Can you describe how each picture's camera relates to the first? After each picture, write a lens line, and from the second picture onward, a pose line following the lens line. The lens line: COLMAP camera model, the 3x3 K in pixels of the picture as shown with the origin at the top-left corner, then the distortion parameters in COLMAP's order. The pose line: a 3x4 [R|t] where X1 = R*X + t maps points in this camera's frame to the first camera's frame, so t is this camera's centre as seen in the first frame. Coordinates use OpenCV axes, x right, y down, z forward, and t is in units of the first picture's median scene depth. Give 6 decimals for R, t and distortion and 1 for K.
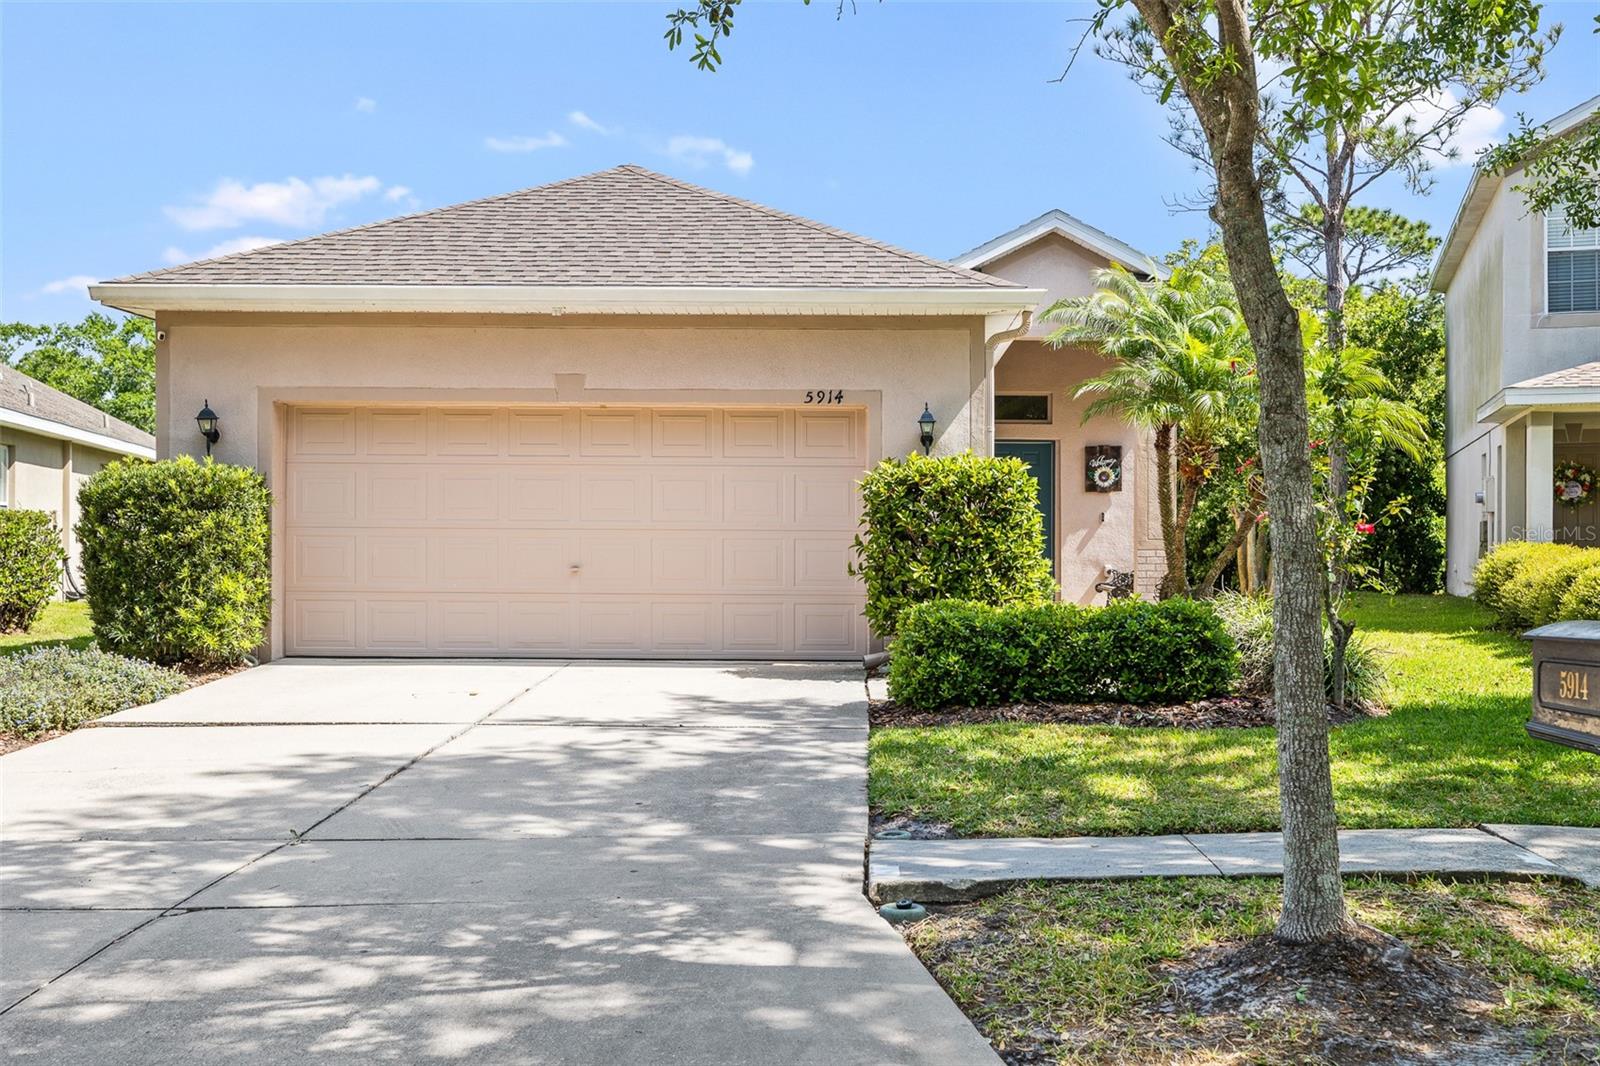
lens RADIAL K [[1567.8, 0, 802.0], [0, 1567.8, 525.7], [0, 0, 1]] dist [0.023262, 0.000000]
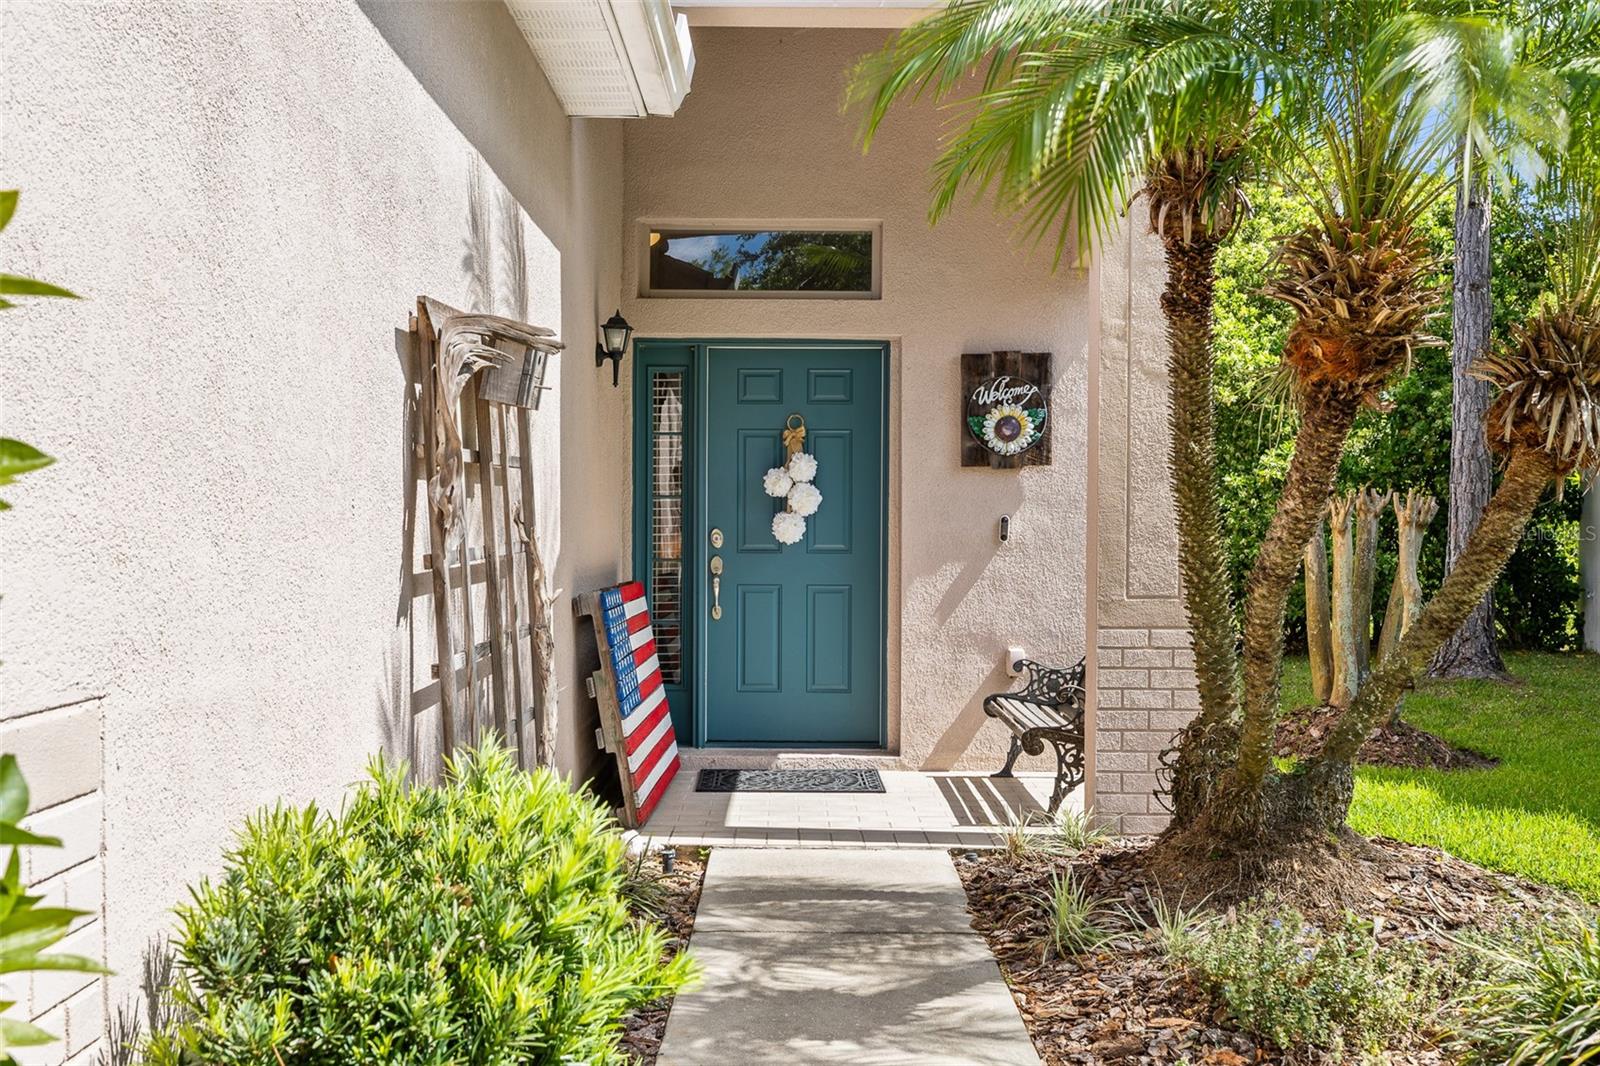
lens RADIAL K [[1567.8, 0, 798.2], [0, 1567.8, 541.1], [0, 0, 1]] dist [0.023262, 0.000000]
pose [[0.998981, 0.001841, 0.045091, 0.121906], [-0.002335, 0.999938, 0.010902, -0.006613], [-0.045068, -0.010996, 0.998923, 0.606022]]
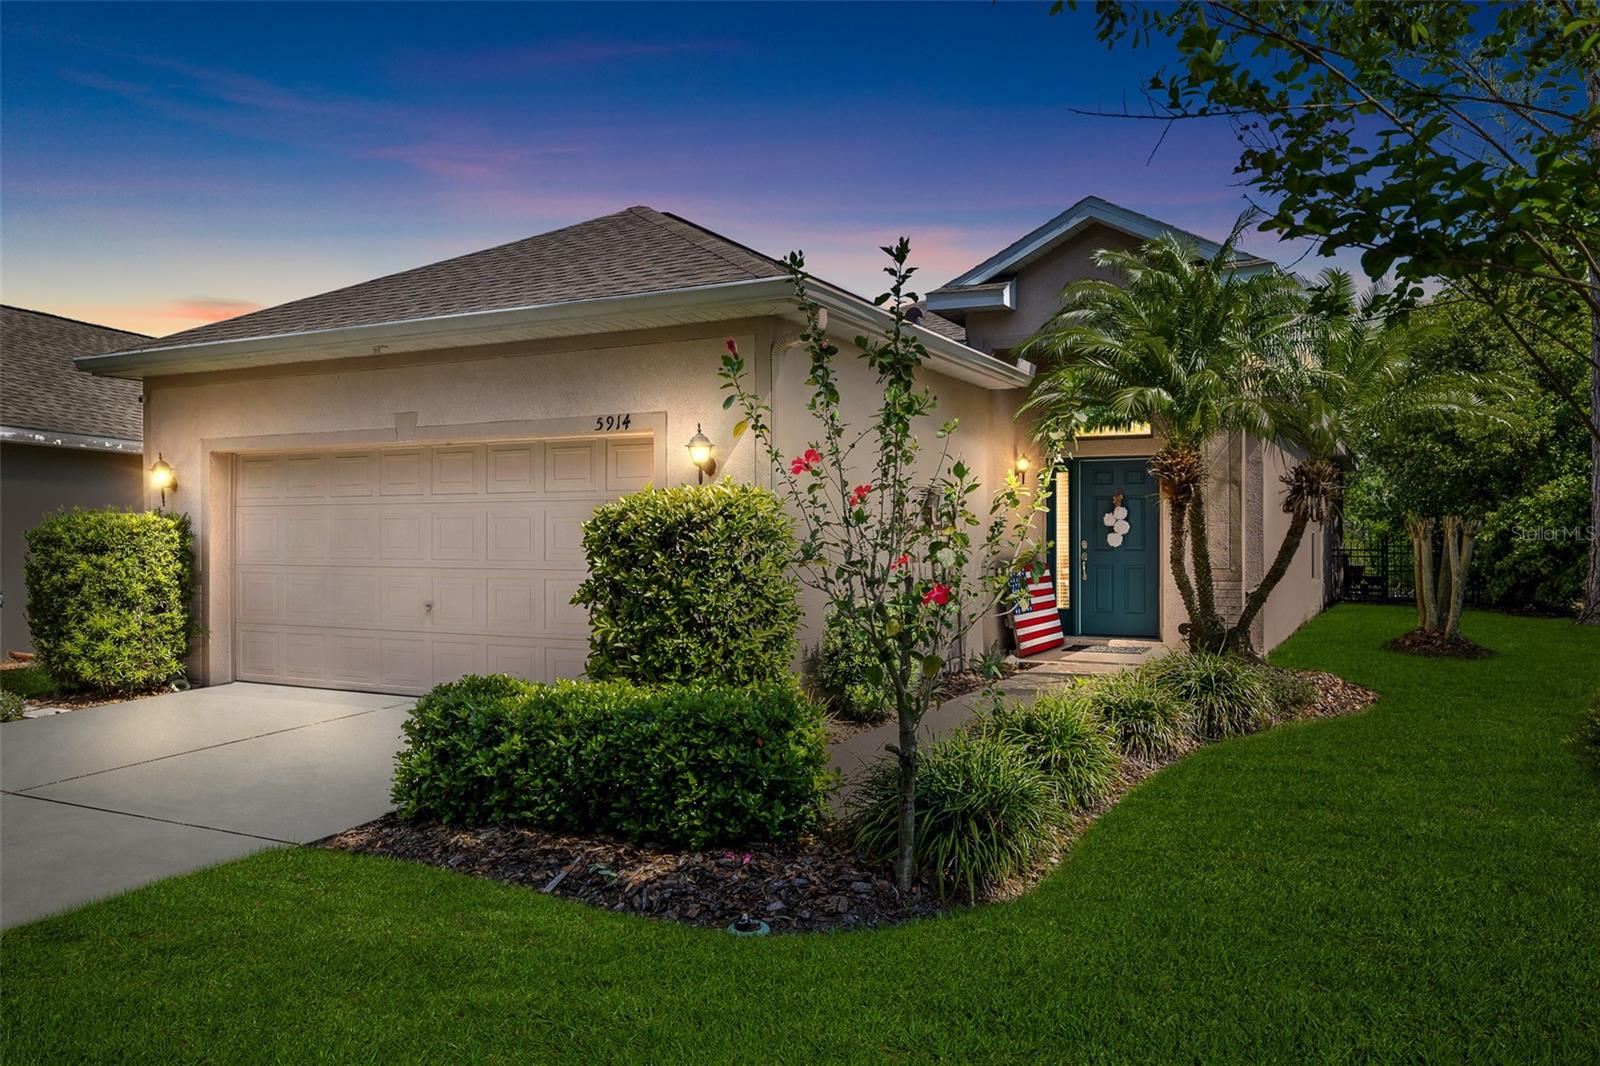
lens RADIAL K [[1204.5, 0, 799.8], [0, 1204.5, 534.4], [0, 0, 1]] dist [-0.011917, -0.001458]
pose [[0.903297, -0.008070, -0.428939, 0.277896], [0.010707, 0.999936, 0.003734, -0.013535], [0.428882, -0.007966, 0.903326, 0.289890]]
